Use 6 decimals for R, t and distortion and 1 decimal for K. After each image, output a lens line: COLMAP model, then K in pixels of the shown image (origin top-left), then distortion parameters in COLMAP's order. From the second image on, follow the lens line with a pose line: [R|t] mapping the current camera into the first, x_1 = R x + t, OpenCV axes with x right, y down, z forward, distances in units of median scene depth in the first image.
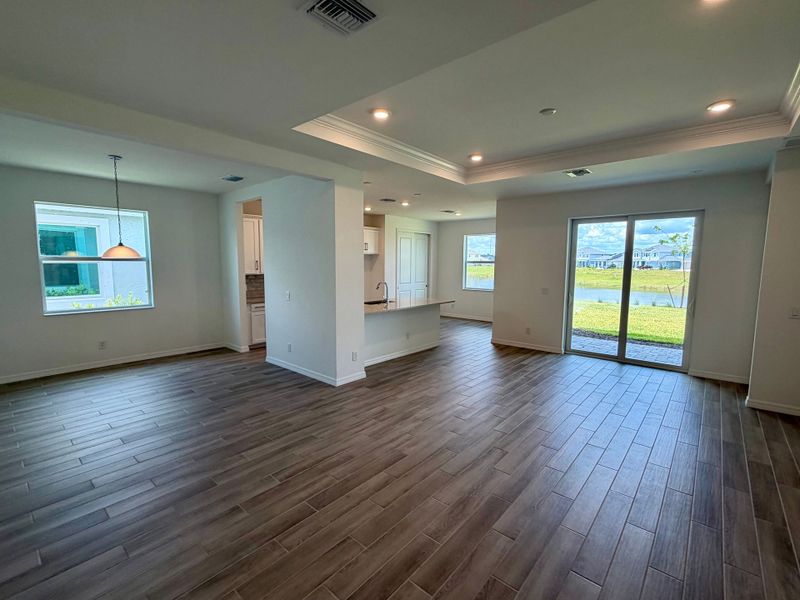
lens RADIAL K [[363.7, 0, 400.0], [0, 363.7, 300.0], [0, 0, 1]] dist [-0.000762, -0.000010]
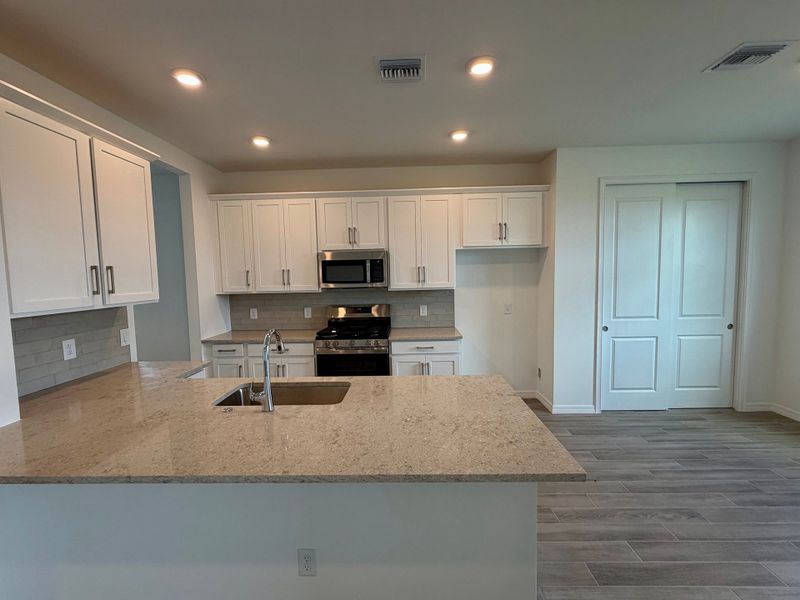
lens RADIAL K [[363.7, 0, 400.0], [0, 363.7, 300.0], [0, 0, 1]] dist [-0.000762, -0.000010]
pose [[0.635586, 0.037076, -0.771139, 0.282763], [-0.055686, 0.998446, 0.002108, -0.094670], [0.770019, 0.041602, 0.636663, 1.032331]]
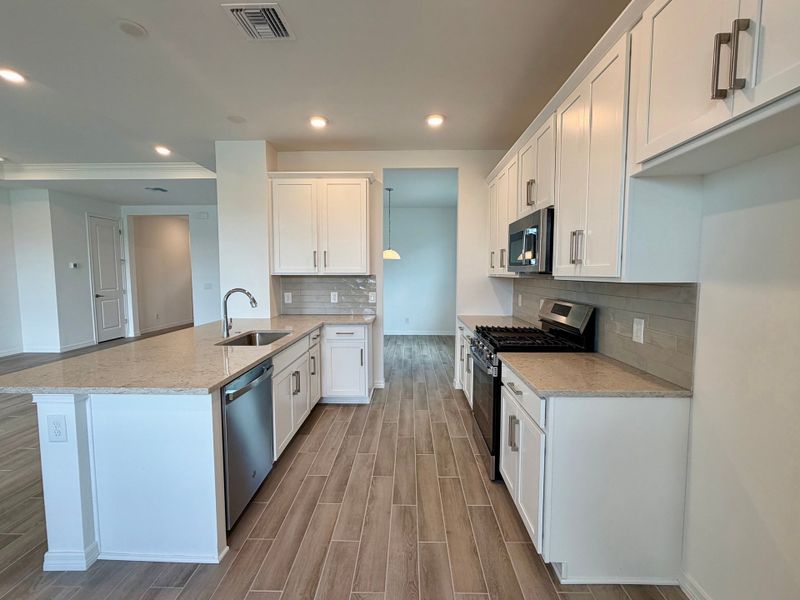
lens RADIAL K [[363.7, 0, 400.0], [0, 363.7, 300.0], [0, 0, 1]] dist [-0.000762, -0.000010]
pose [[-0.768009, 0.043185, -0.638981, 0.097081], [-0.070940, 0.985848, 0.151893, -0.138604], [0.636498, 0.161984, -0.754077, 1.699238]]
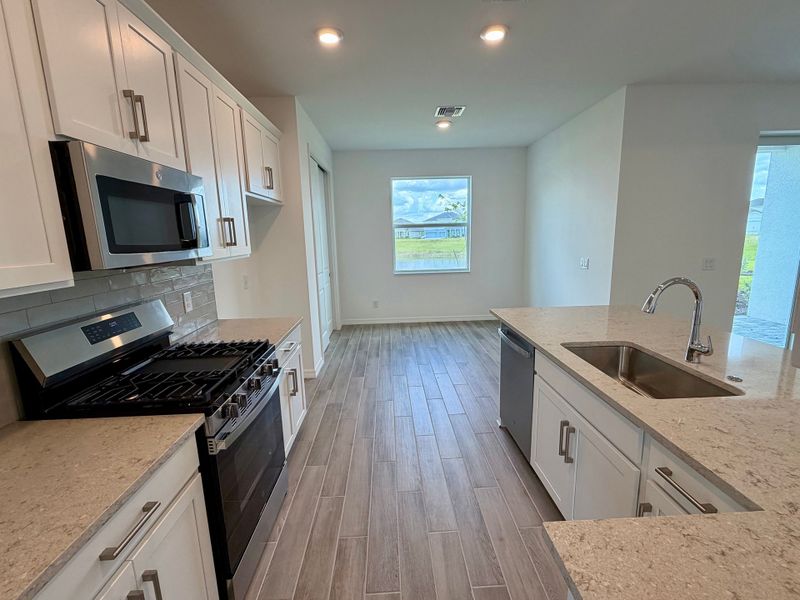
lens RADIAL K [[363.7, 0, 400.0], [0, 363.7, 300.0], [0, 0, 1]] dist [-0.000762, -0.000010]
pose [[0.729456, -0.147211, 0.667999, -0.409458], [0.102426, 0.989064, 0.106116, -0.095160], [-0.676316, -0.008987, 0.736557, 1.095975]]
